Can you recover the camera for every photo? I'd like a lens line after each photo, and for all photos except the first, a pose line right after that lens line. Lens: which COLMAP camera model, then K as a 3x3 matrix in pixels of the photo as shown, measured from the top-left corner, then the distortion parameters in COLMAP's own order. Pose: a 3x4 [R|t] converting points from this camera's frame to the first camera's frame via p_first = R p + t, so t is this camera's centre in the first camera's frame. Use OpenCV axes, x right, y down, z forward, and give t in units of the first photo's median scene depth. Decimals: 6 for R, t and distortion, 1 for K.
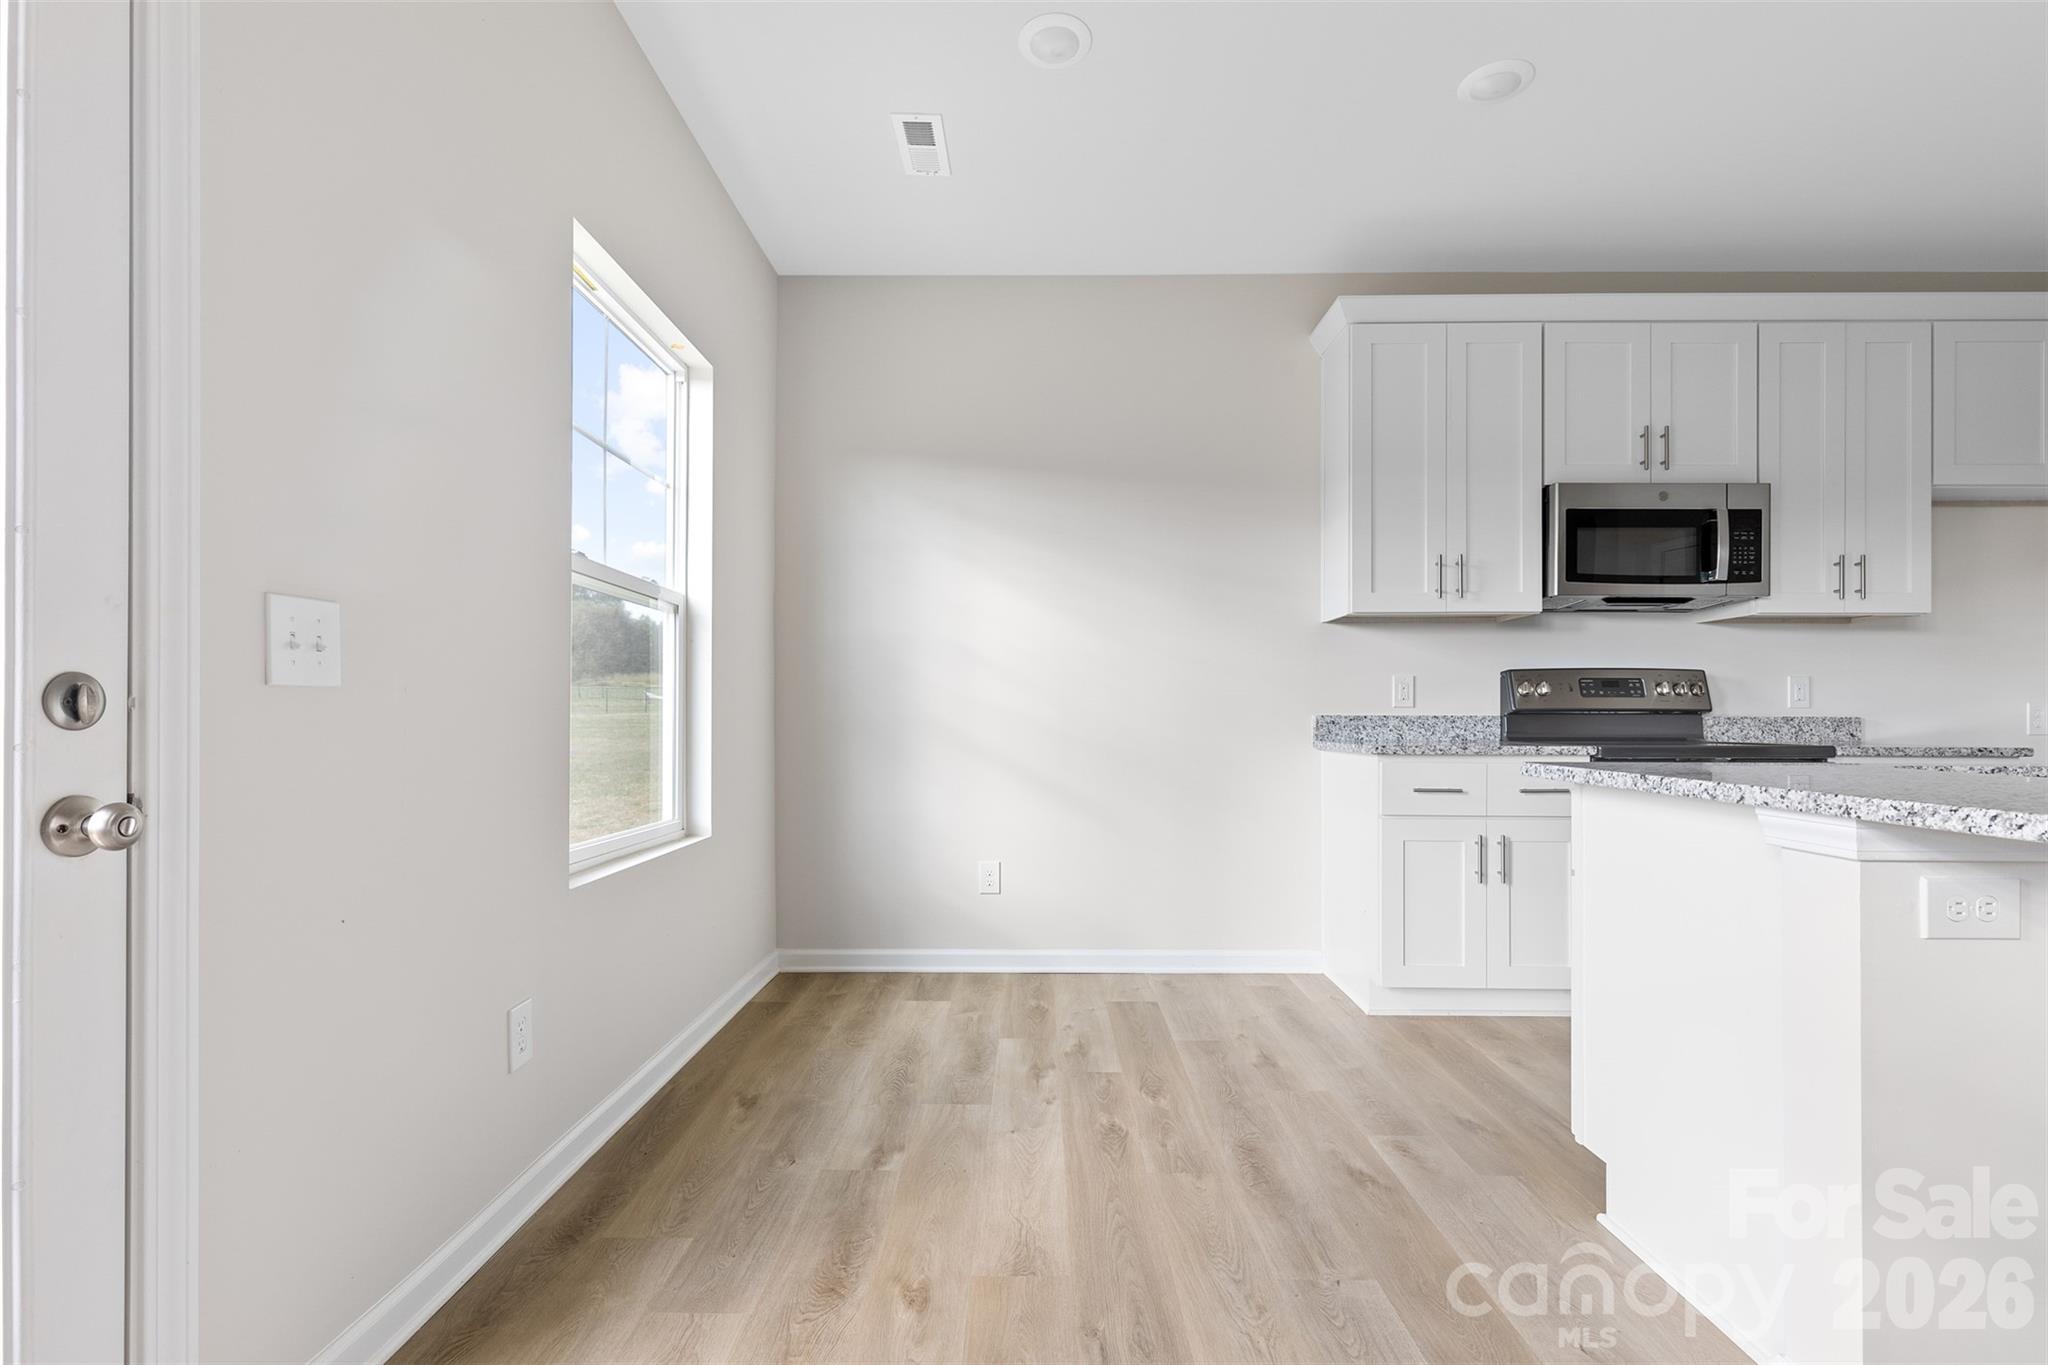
lens RADIAL K [[922.6, 0, 1028.8], [0, 922.6, 708.7], [0, 0, 1]] dist [0.000721, -0.000332]
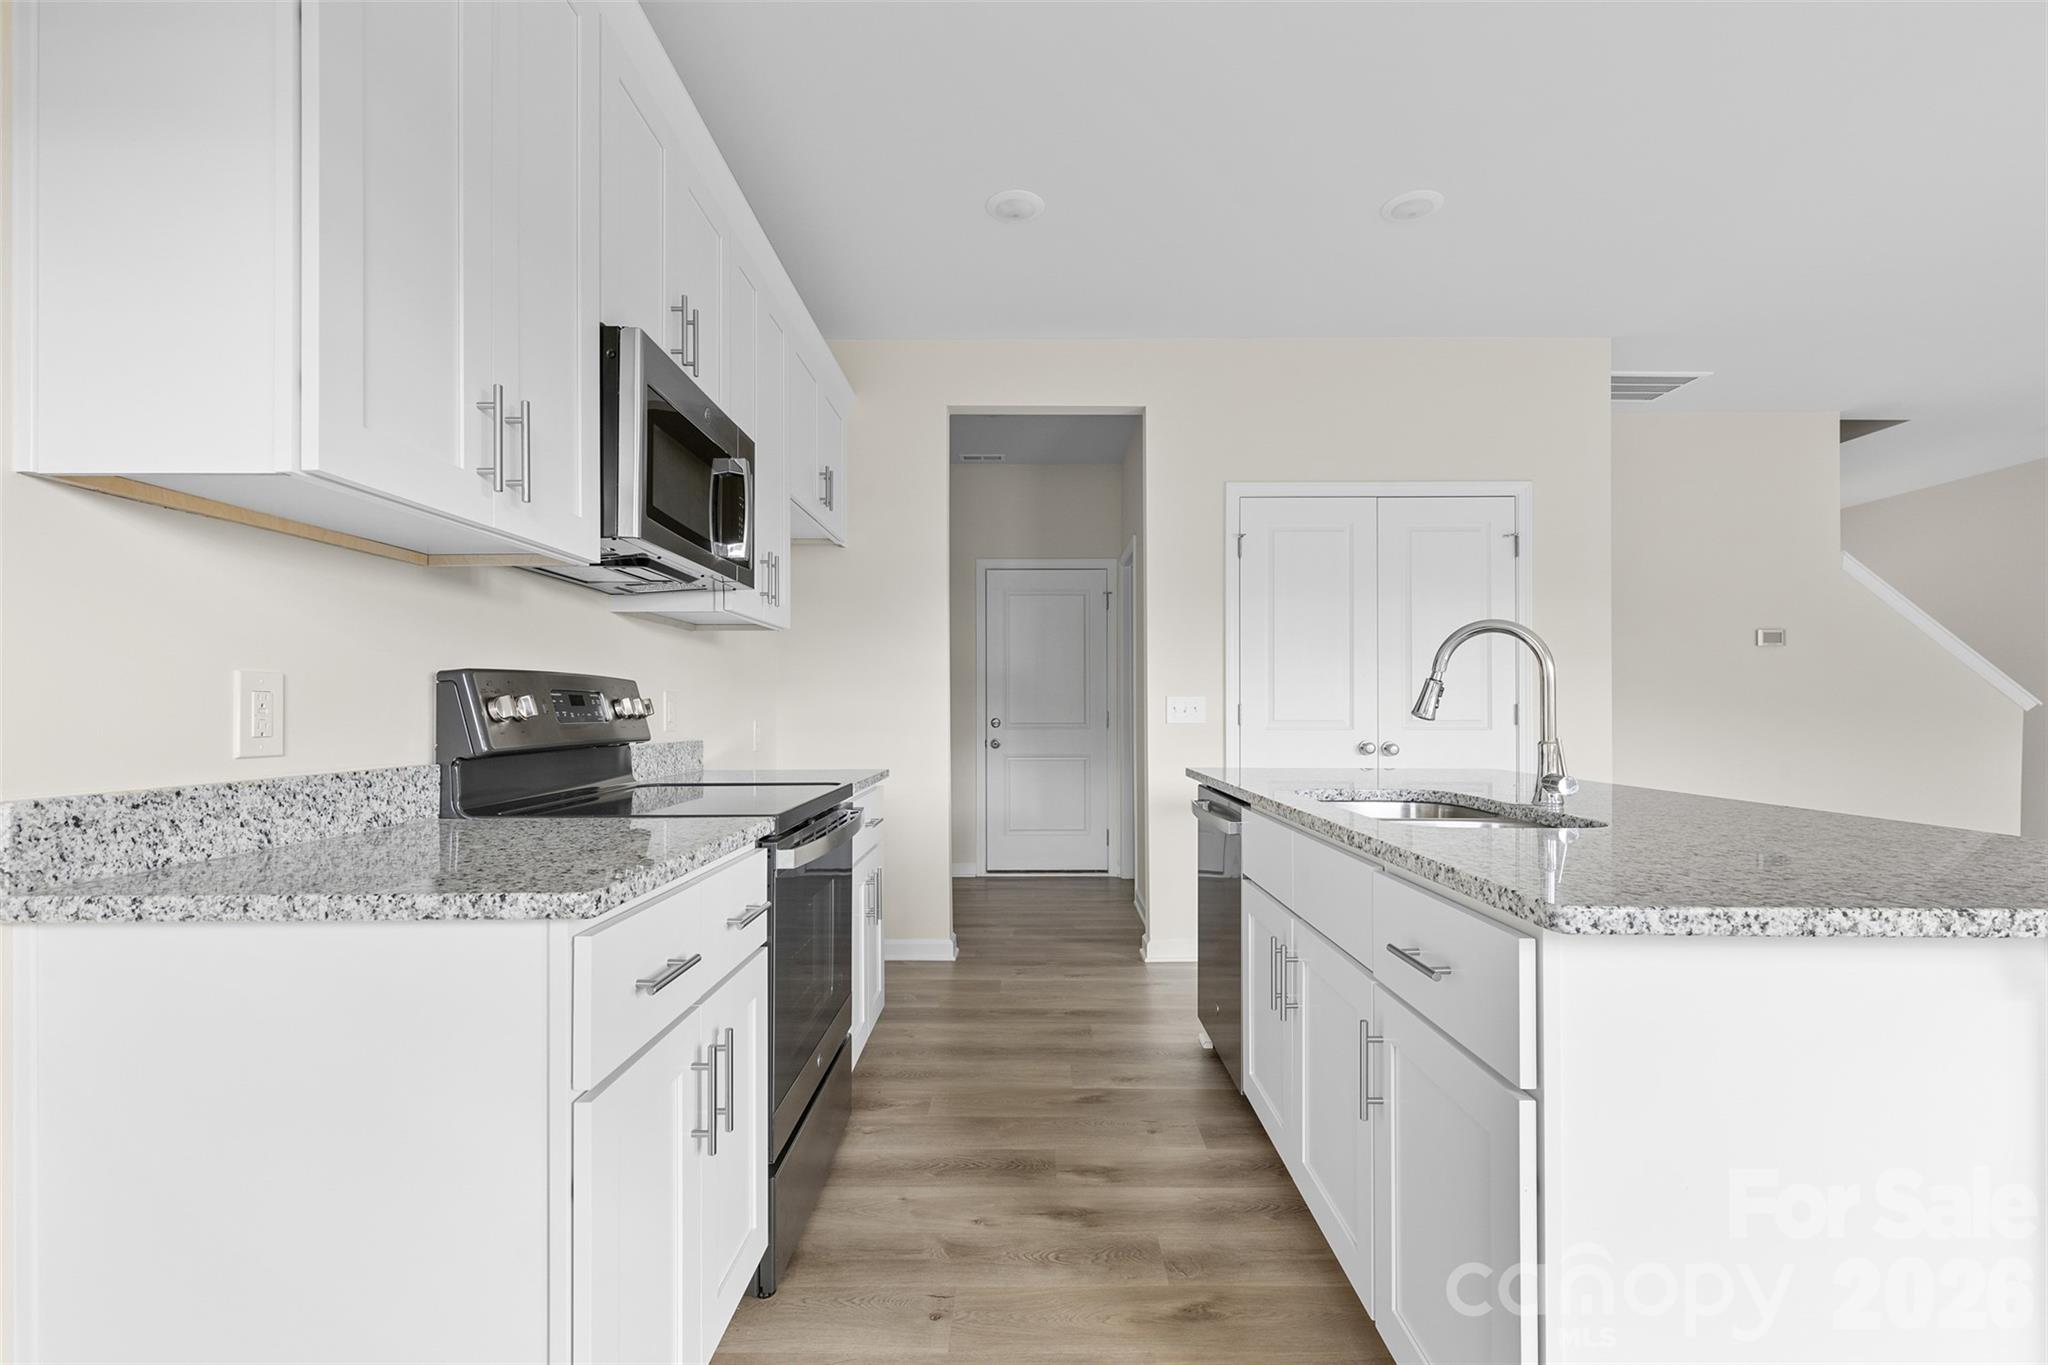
lens RADIAL K [[922.6, 0, 1028.8], [0, 922.6, 708.7], [0, 0, 1]] dist [0.000721, -0.000332]
pose [[-0.021058, -0.001037, 0.999778, 0.030866], [-0.009469, 0.999955, 0.000837, -0.023912], [-0.999733, -0.009449, -0.021067, 0.705753]]
